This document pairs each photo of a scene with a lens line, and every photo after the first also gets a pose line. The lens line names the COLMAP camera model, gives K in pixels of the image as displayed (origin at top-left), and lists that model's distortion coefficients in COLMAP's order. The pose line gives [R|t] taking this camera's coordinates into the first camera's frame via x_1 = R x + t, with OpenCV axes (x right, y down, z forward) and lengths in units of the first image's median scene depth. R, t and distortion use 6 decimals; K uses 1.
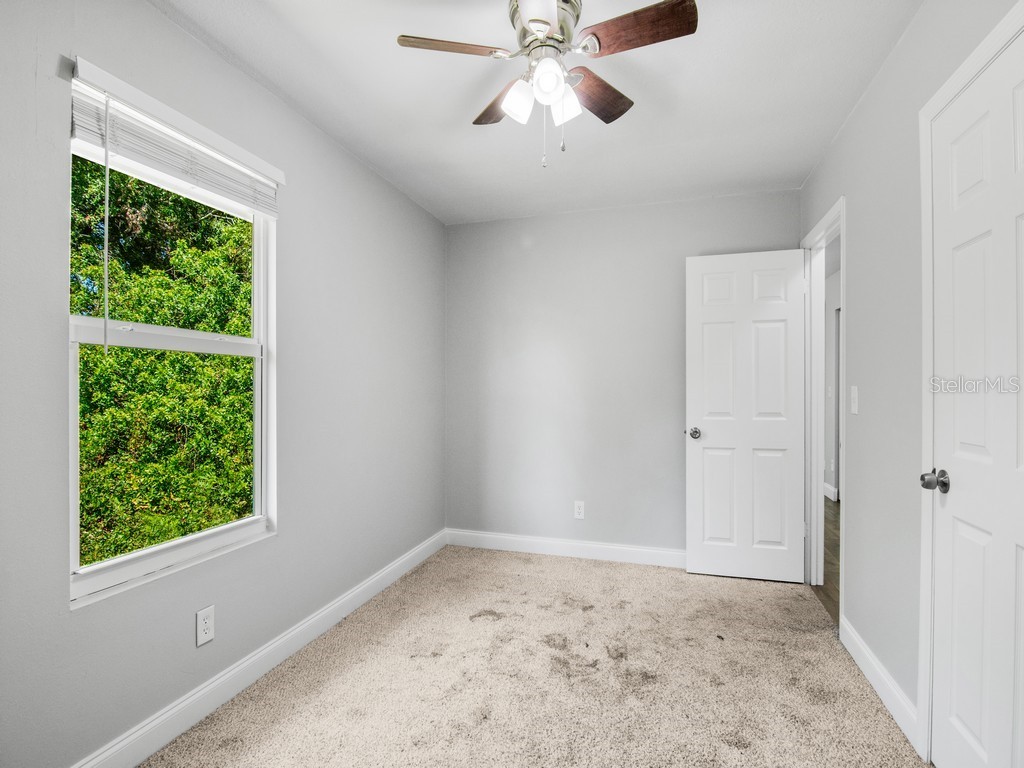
lens RADIAL K [[501.7, 0, 512.1], [0, 501.7, 391.4], [0, 0, 1]] dist [-0.003594, -0.011631]
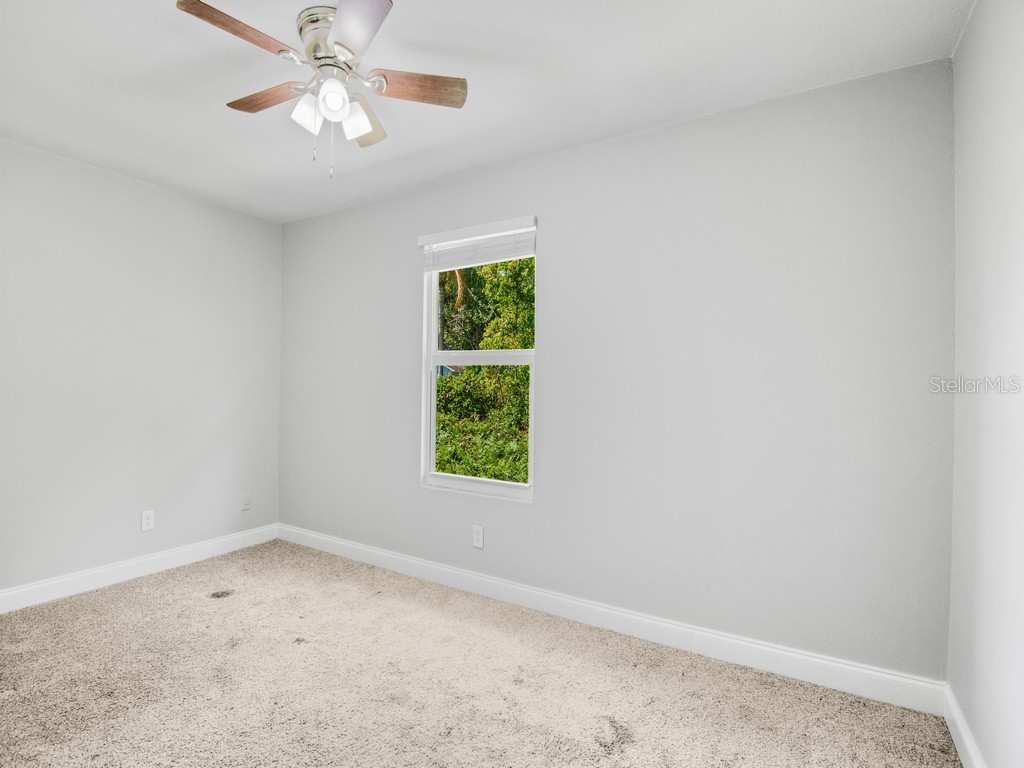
lens RADIAL K [[501.7, 0, 512.1], [0, 501.7, 391.4], [0, 0, 1]] dist [-0.003594, -0.011631]
pose [[-0.254247, -0.000898, -0.967139, 0.759530], [-0.019244, 0.999806, 0.004131, -0.001114], [0.966948, 0.019662, -0.254216, 1.264445]]
